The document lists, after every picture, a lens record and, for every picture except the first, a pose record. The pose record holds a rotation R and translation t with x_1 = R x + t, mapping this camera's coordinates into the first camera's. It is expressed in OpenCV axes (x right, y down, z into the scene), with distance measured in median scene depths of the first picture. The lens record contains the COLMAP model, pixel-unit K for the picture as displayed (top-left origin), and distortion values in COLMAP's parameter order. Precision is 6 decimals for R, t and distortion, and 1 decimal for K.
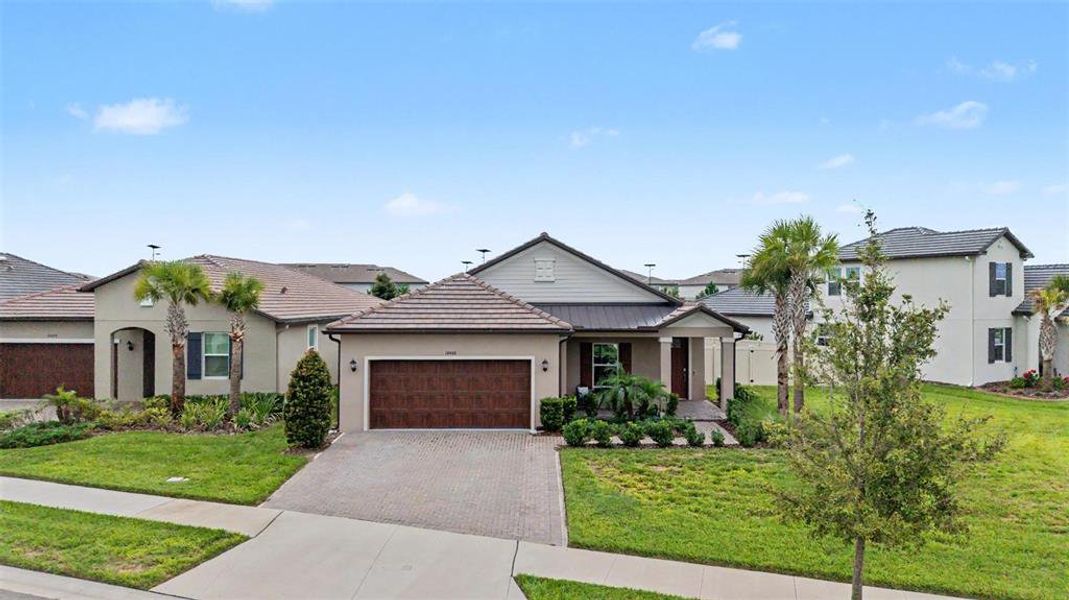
lens RADIAL K [[653.8, 0, 534.5], [0, 653.8, 300.0], [0, 0, 1]] dist [0.023427, 0.000071]
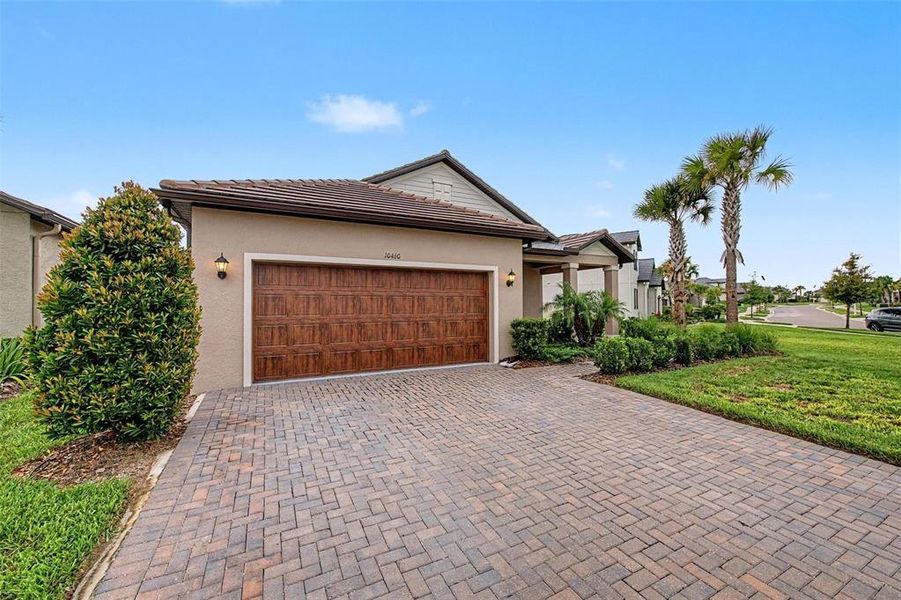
lens RADIAL K [[355.1, 0, 451.2], [0, 355.1, 302.8], [0, 0, 1]] dist [-0.004737, -0.000139]
pose [[0.883280, -0.002260, 0.468841, -0.242991], [0.007450, 0.999930, -0.009216, 0.131340], [-0.468787, 0.011633, 0.883235, 0.649255]]
